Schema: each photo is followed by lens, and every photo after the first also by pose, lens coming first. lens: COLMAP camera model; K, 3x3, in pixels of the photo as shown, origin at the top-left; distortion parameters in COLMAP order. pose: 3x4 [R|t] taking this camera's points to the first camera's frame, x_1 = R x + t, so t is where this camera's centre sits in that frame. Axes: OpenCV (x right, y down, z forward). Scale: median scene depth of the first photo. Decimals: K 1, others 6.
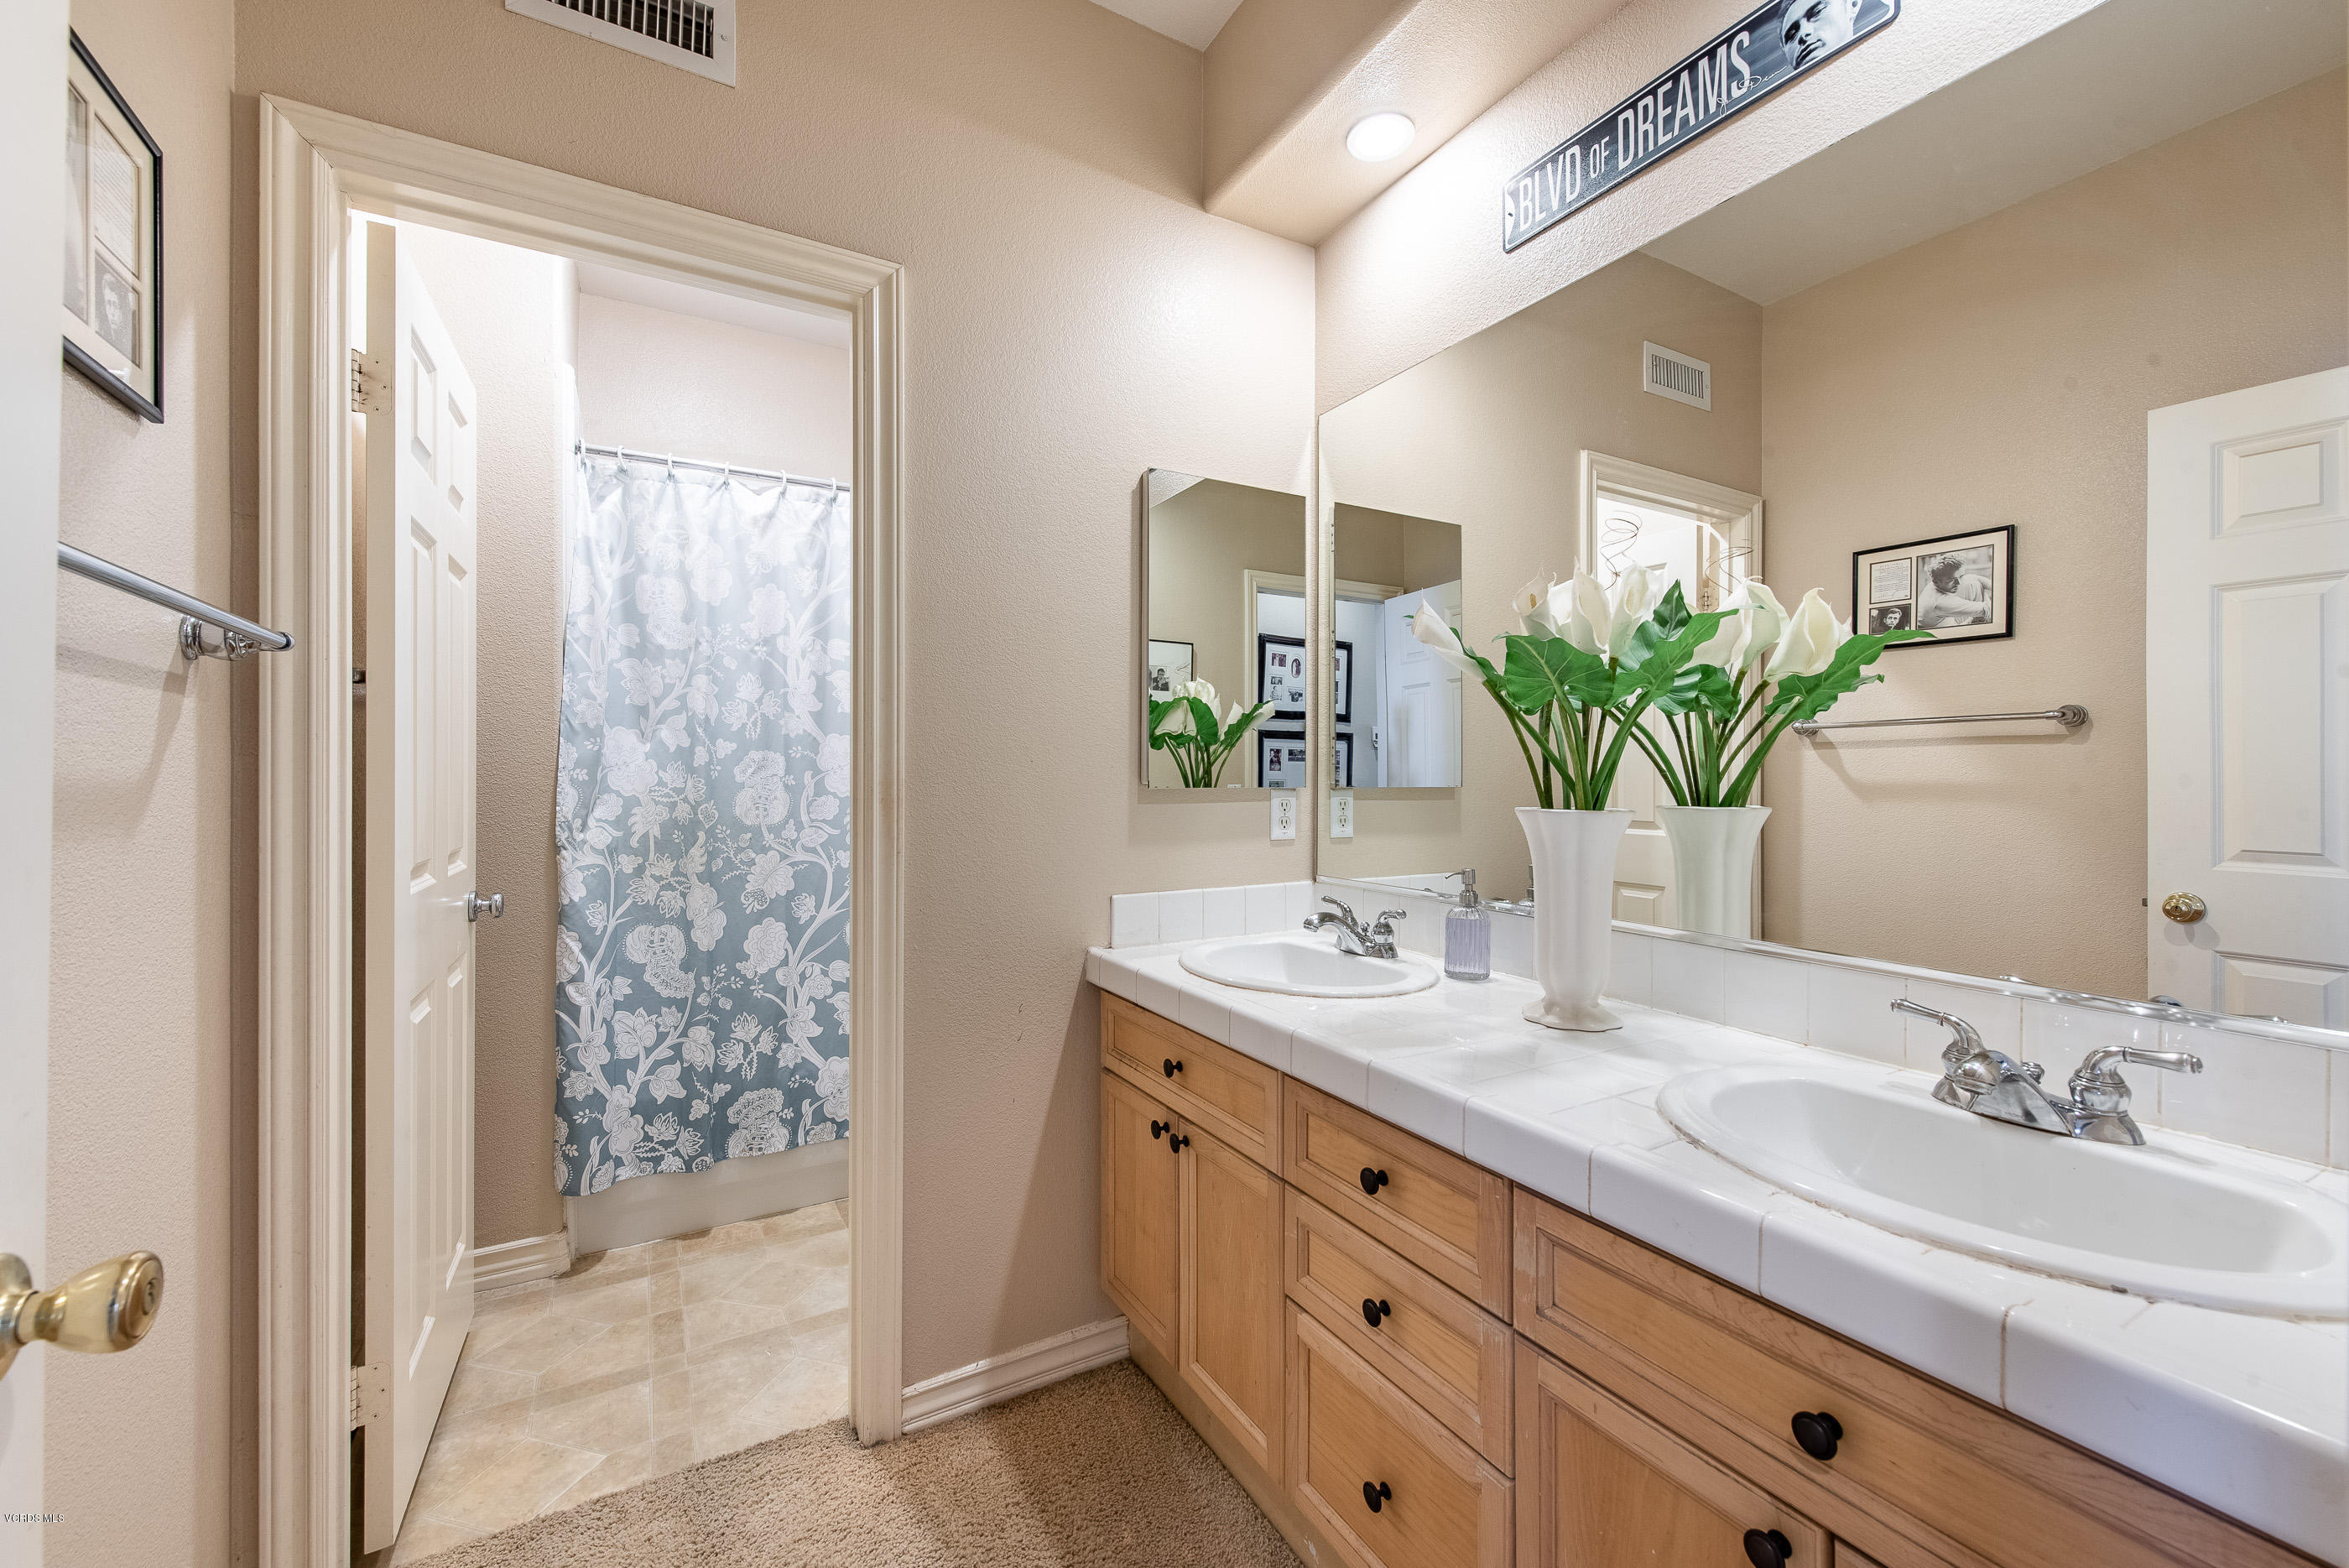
lens RADIAL K [[922.7, 0, 1175.6], [0, 922.7, 780.3], [0, 0, 1]] dist [0.012393, -0.003871]
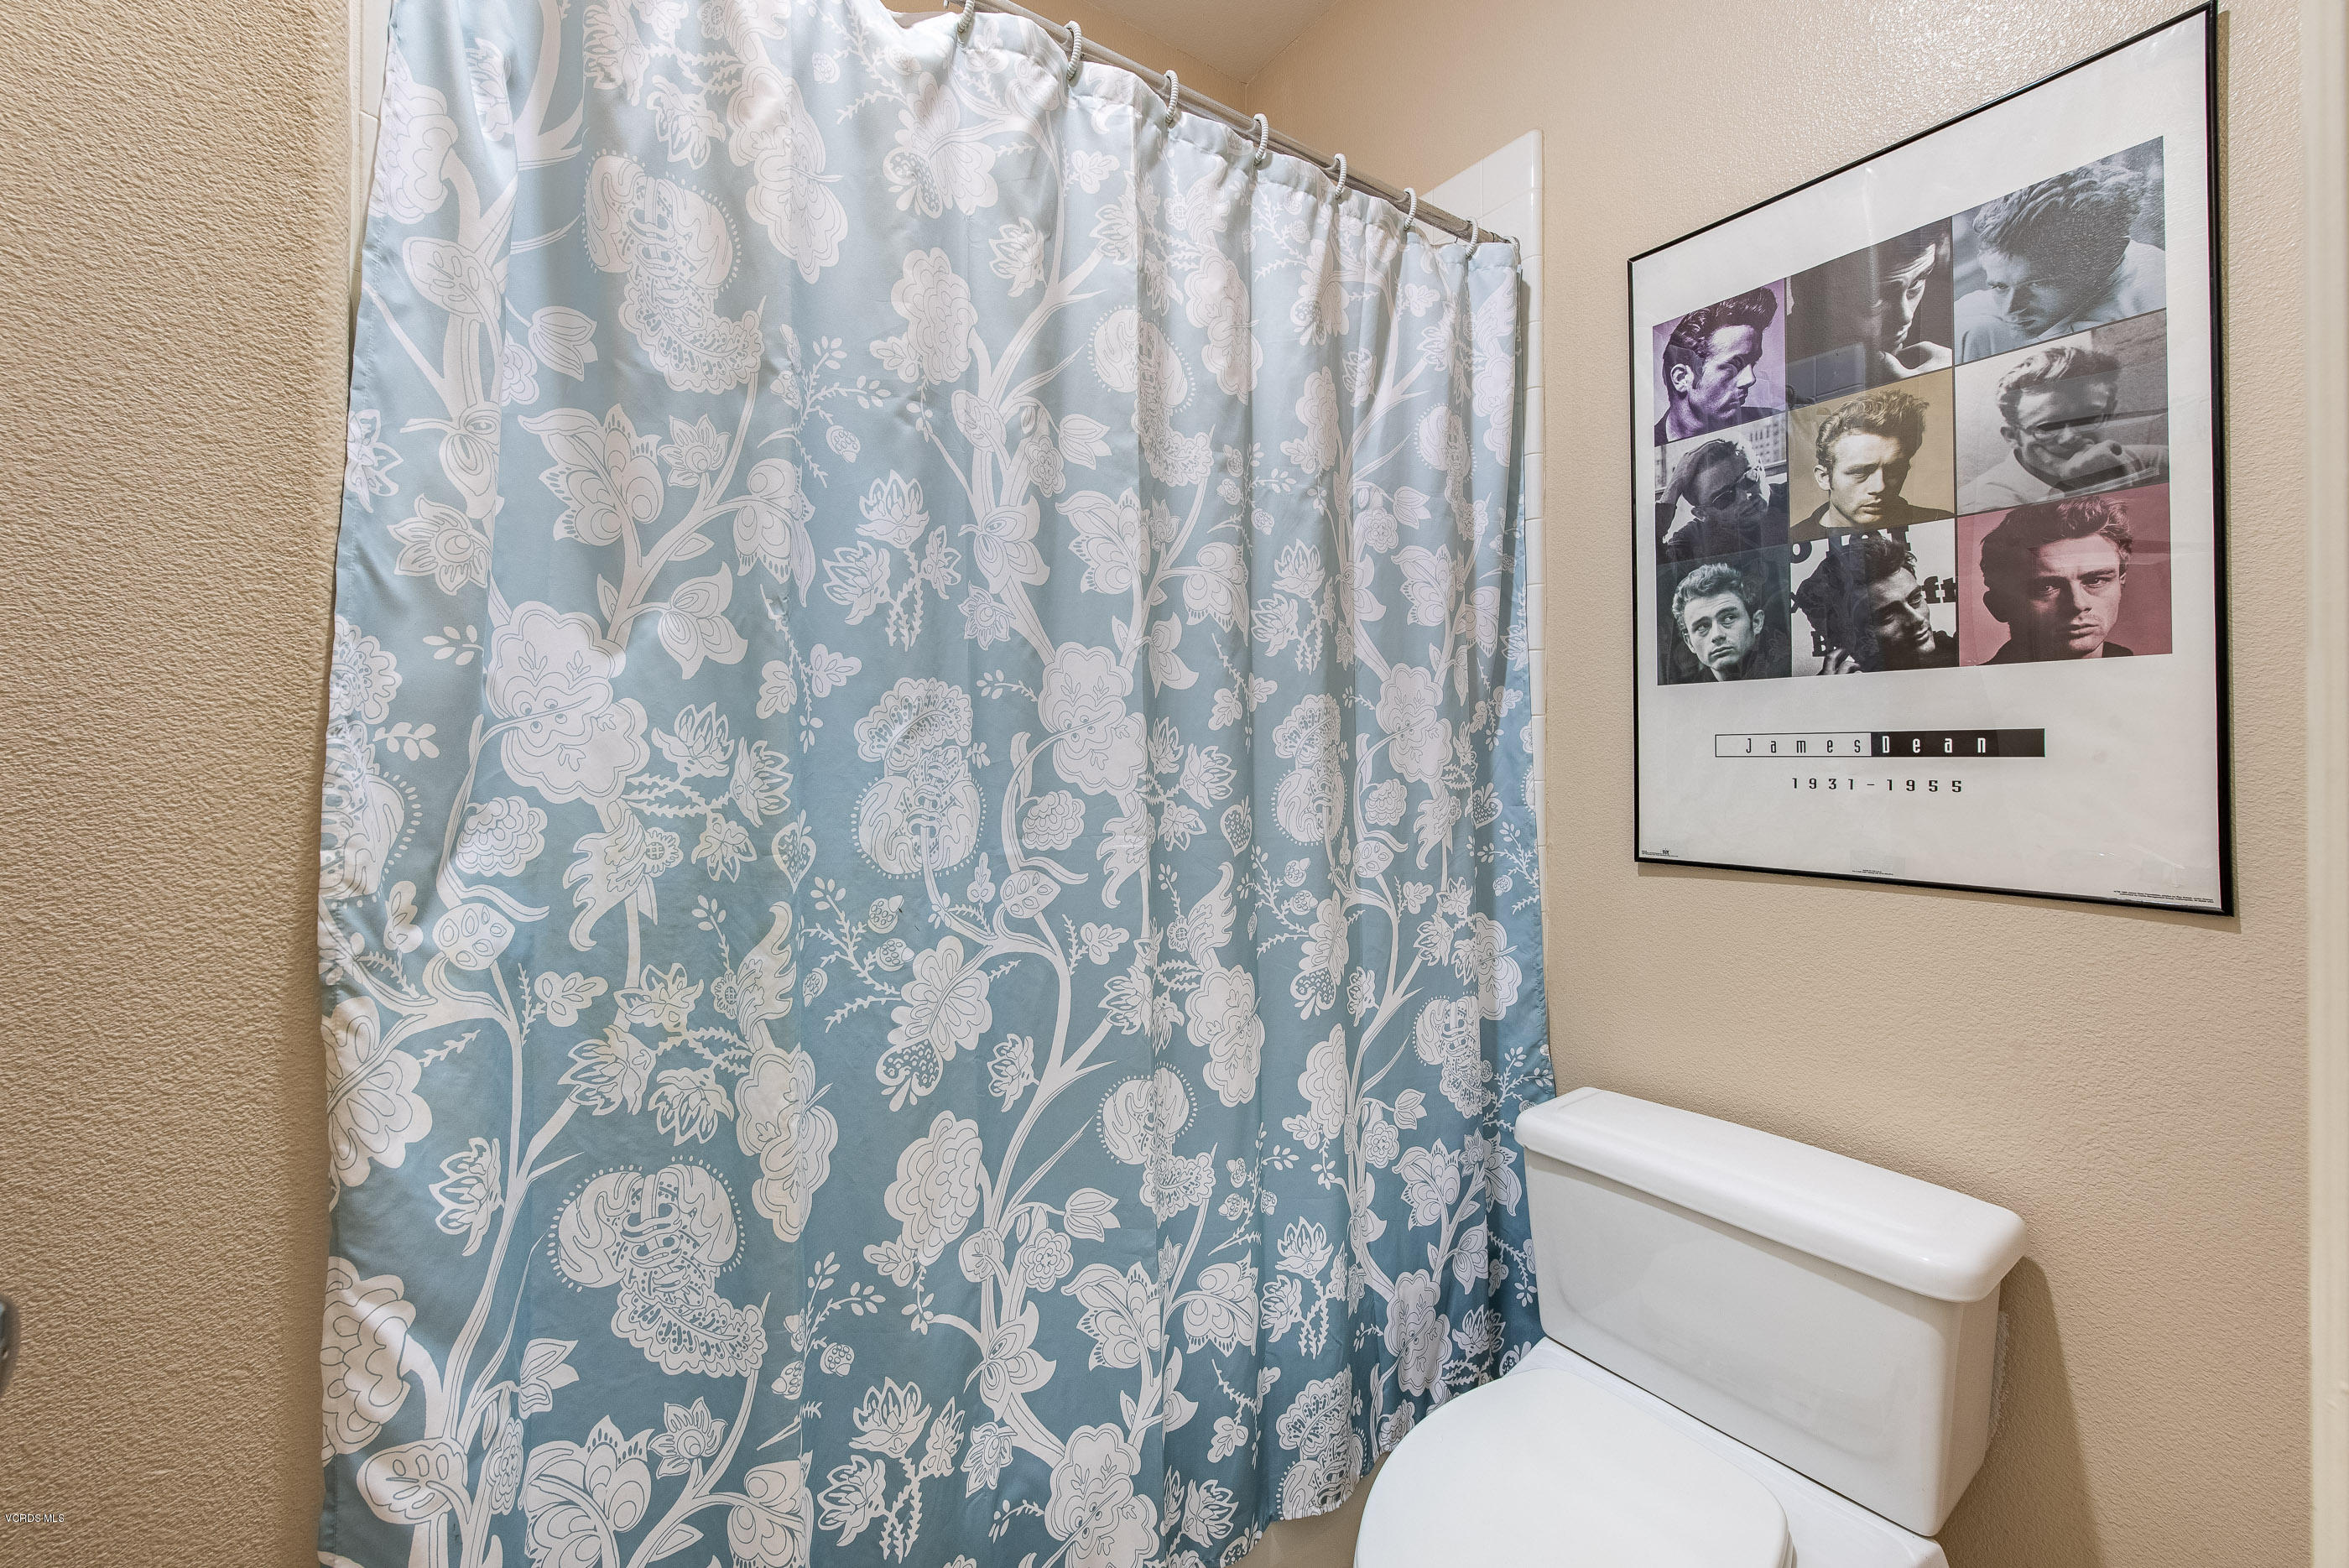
lens RADIAL K [[922.7, 0, 1165.4], [0, 922.7, 748.2], [0, 0, 1]] dist [0.012393, -0.003871]
pose [[0.996026, -0.004471, 0.088954, -0.392826], [0.004767, 0.999984, -0.003121, -0.001474], [-0.088939, 0.003532, 0.996031, 0.626910]]
